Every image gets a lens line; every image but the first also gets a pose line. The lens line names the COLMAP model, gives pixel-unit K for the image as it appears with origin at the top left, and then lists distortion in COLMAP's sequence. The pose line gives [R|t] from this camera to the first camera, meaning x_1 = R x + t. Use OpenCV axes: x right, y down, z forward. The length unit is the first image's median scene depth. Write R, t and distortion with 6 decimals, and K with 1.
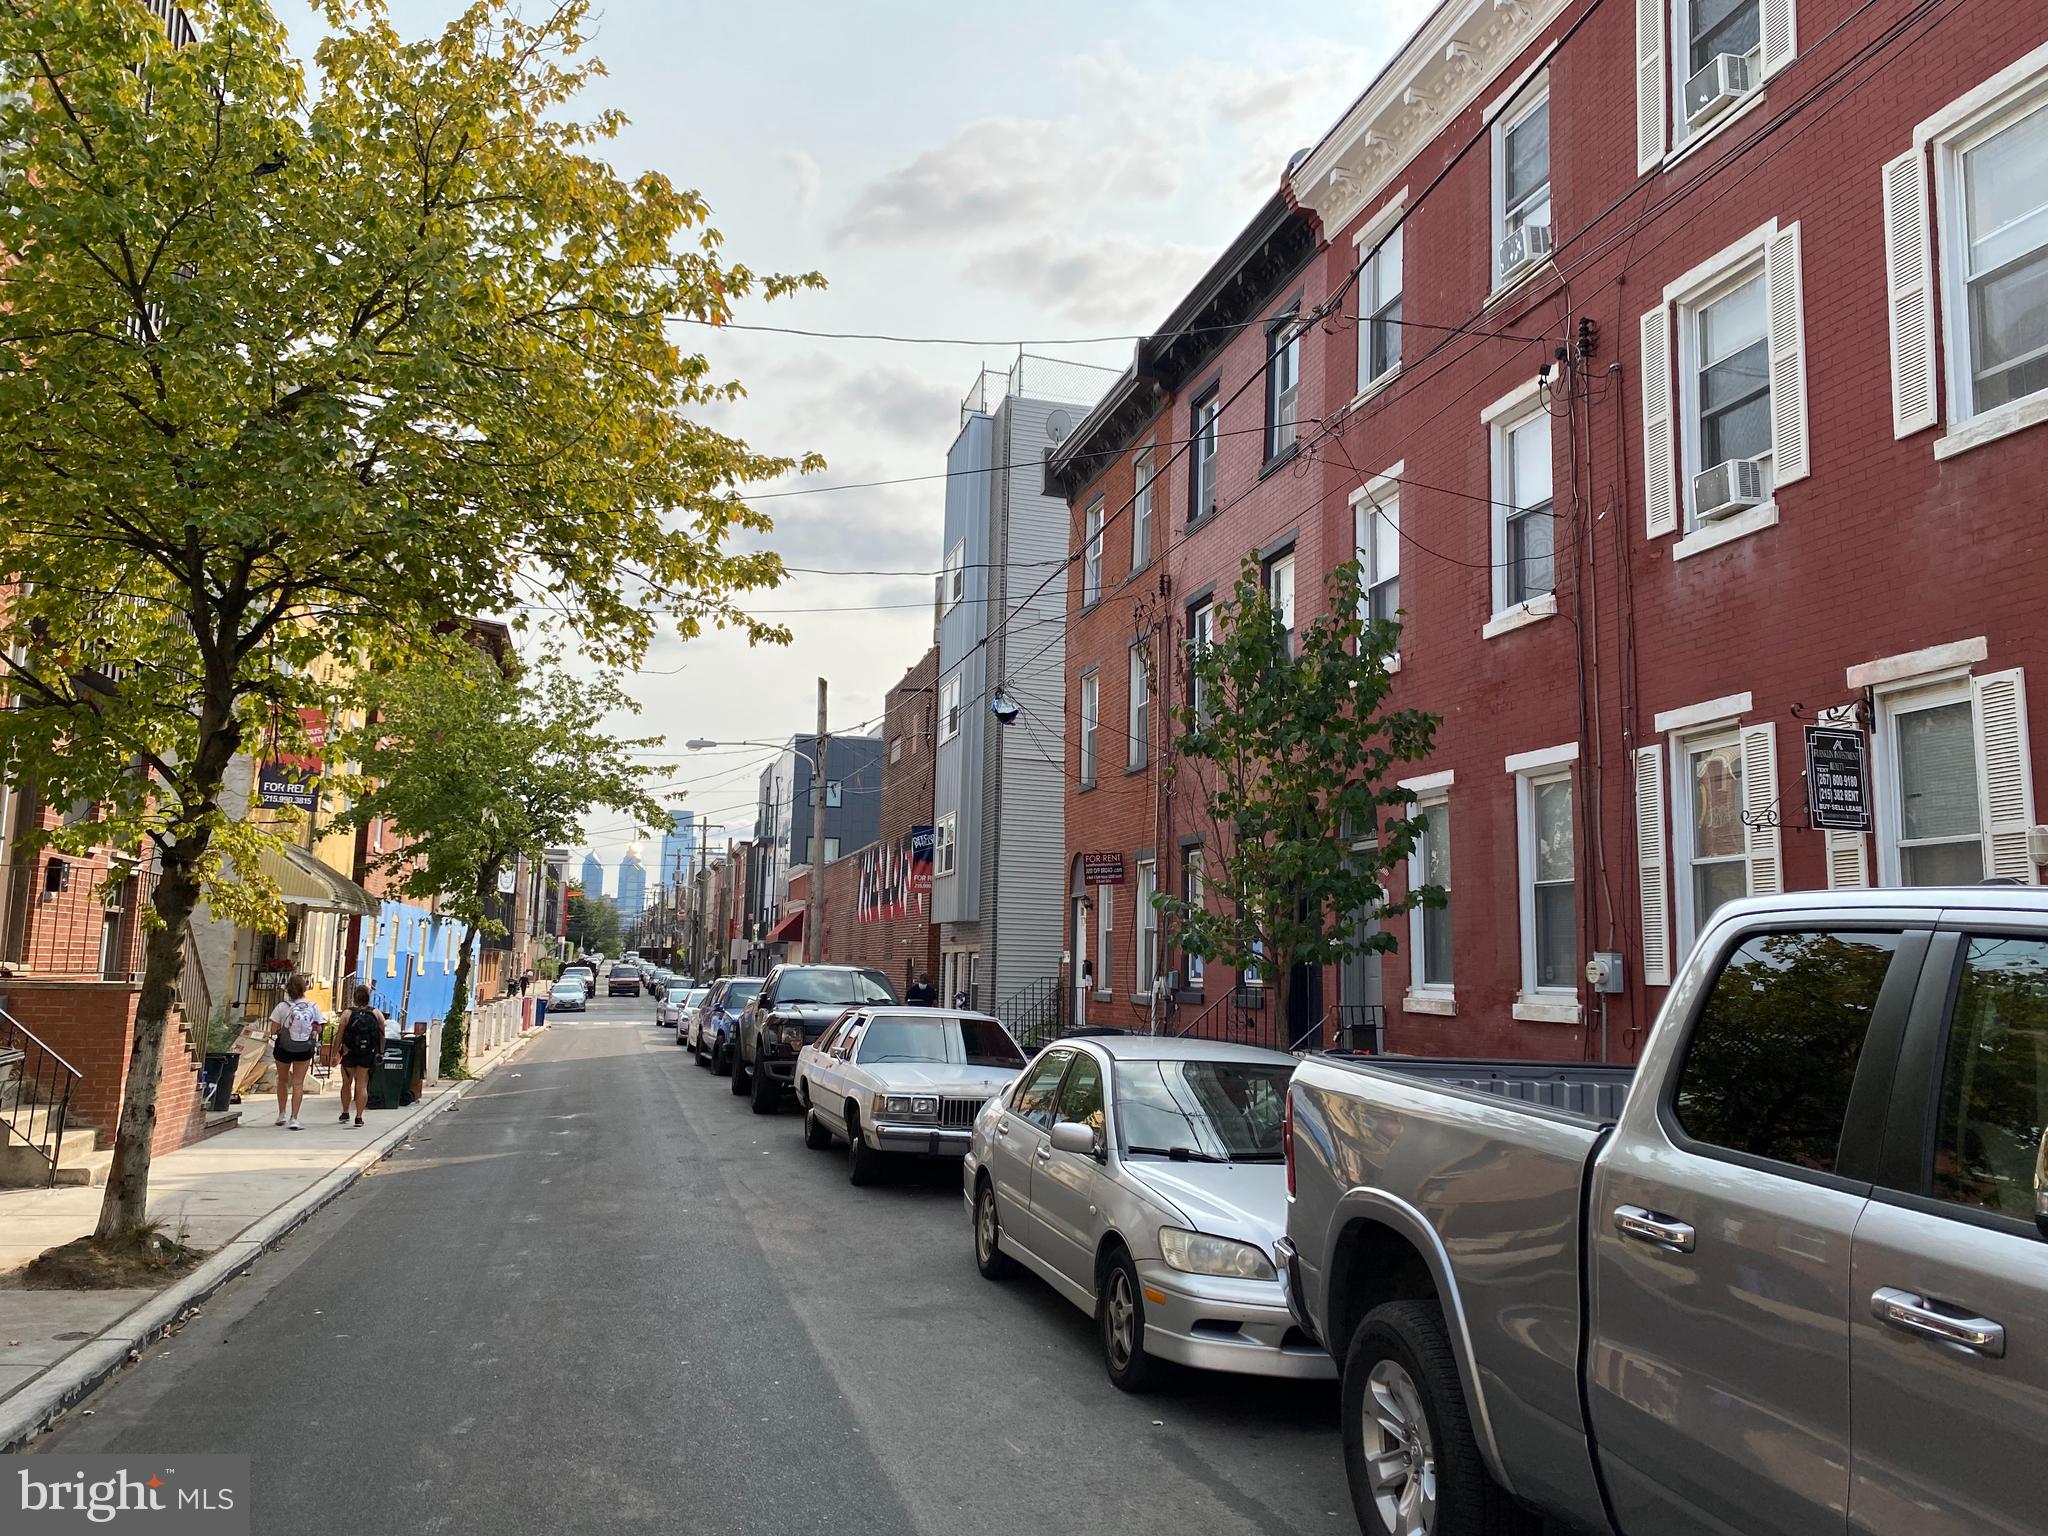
lens RADIAL K [[1571.5, 0, 1024.0], [0, 1571.5, 768.0], [0, 0, 1]] dist [0.002052, 0.001051]
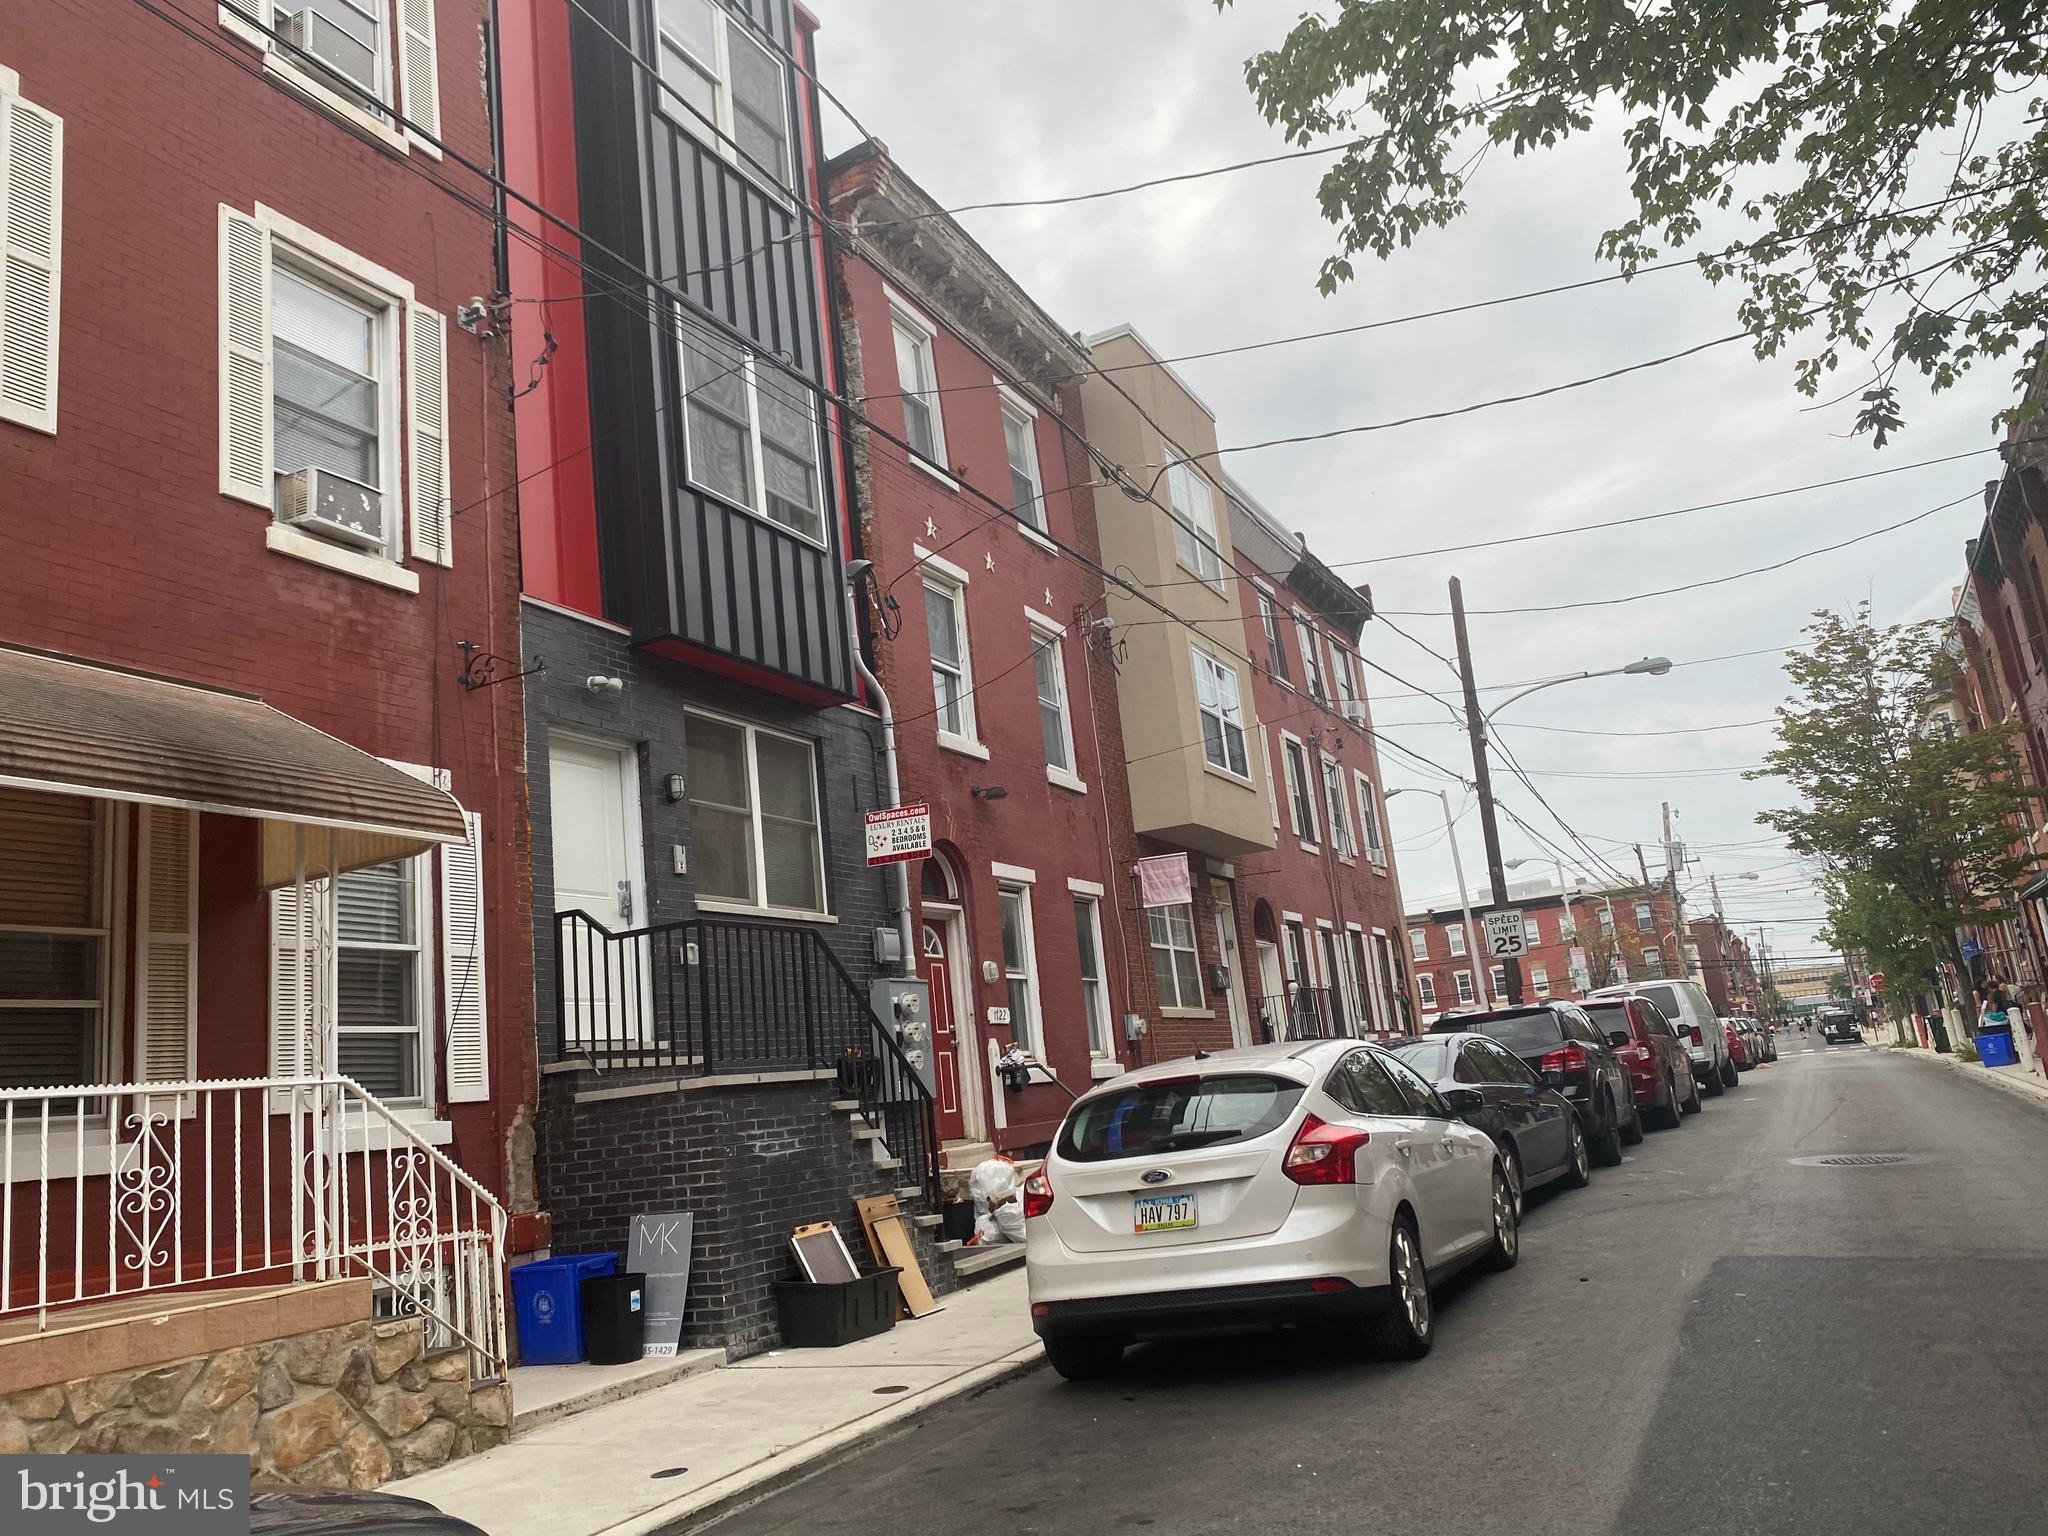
lens RADIAL K [[1571.5, 0, 1024.0], [0, 1571.5, 768.0], [0, 0, 1]] dist [0.002052, 0.001051]
pose [[-0.764728, 0.178116, 0.619246, -0.334694], [-0.015609, 0.955632, -0.294149, 0.203694], [-0.644164, -0.234610, -0.728019, 1.321256]]
